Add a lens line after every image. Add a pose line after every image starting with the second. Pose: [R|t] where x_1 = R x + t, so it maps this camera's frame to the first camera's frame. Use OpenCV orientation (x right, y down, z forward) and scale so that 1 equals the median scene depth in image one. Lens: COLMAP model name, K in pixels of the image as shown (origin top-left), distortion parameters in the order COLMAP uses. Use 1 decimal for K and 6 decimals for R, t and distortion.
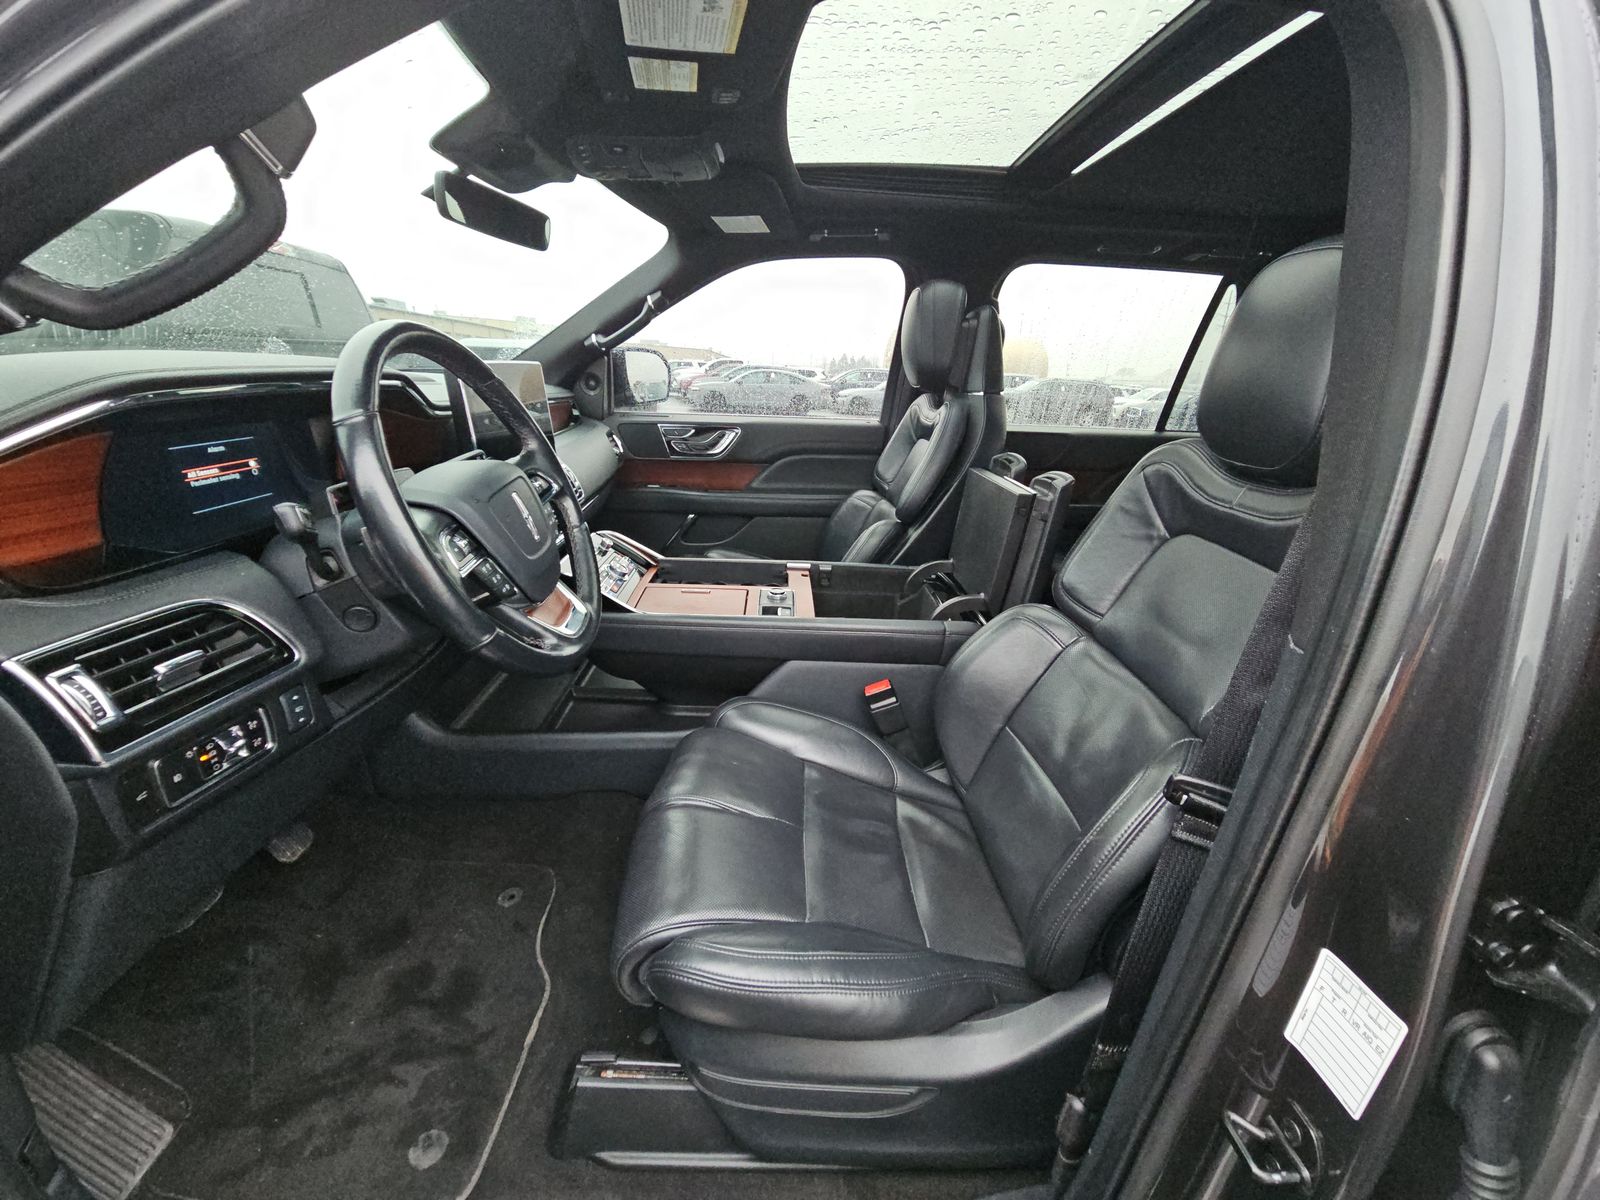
lens RADIAL K [[654.8, 0, 805.2], [0, 654.8, 601.6], [0, 0, 1]] dist [-0.002687, -0.000262]
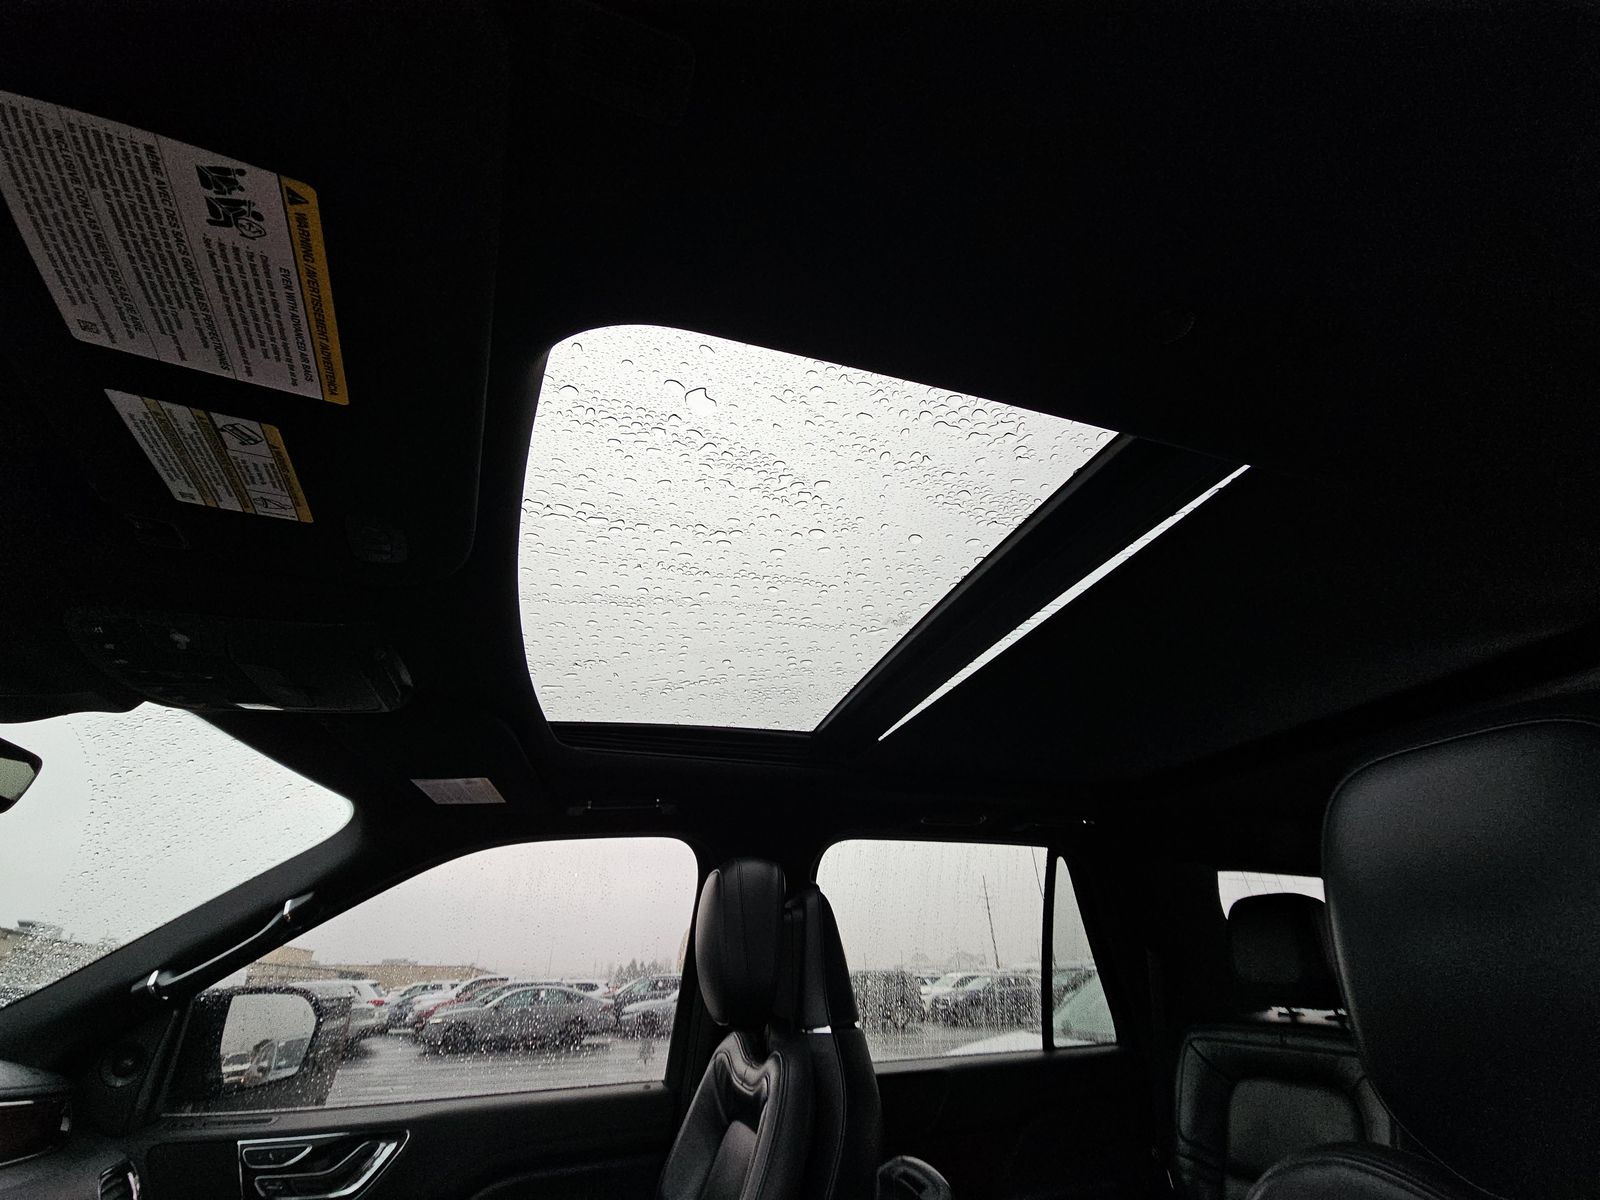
lens RADIAL K [[654.8, 0, 805.2], [0, 654.8, 601.6], [0, 0, 1]] dist [-0.002687, -0.000262]
pose [[0.958219, 0.076787, 0.275537, 0.044205], [0.157962, 0.661022, -0.733551, -0.126207], [-0.238463, 0.746427, 0.621274, 0.298129]]
